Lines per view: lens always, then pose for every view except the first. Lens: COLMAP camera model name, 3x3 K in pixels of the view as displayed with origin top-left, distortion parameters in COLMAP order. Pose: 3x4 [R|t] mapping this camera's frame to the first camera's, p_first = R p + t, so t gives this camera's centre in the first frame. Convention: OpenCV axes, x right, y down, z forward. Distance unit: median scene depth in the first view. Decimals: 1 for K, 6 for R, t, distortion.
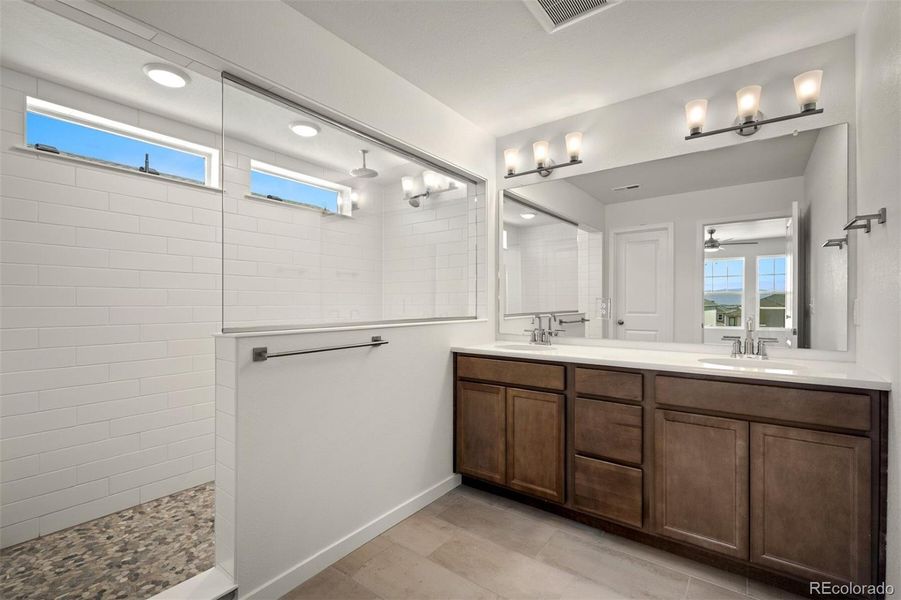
lens RADIAL K [[401.7, 0, 451.9], [0, 401.7, 298.4], [0, 0, 1]] dist [0.000310, 0.000208]
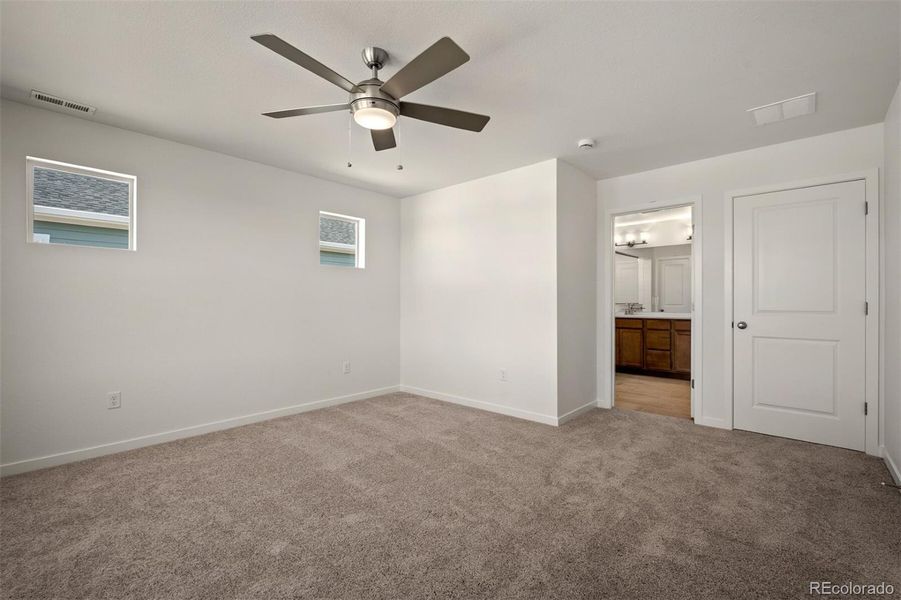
lens RADIAL K [[401.7, 0, 451.9], [0, 401.7, 298.4], [0, 0, 1]] dist [0.000310, 0.000208]
pose [[0.996919, 0.000298, -0.078433, -0.877827], [-0.000044, 0.999995, 0.003235, 0.006518], [0.078433, -0.003222, 0.996914, -2.021565]]
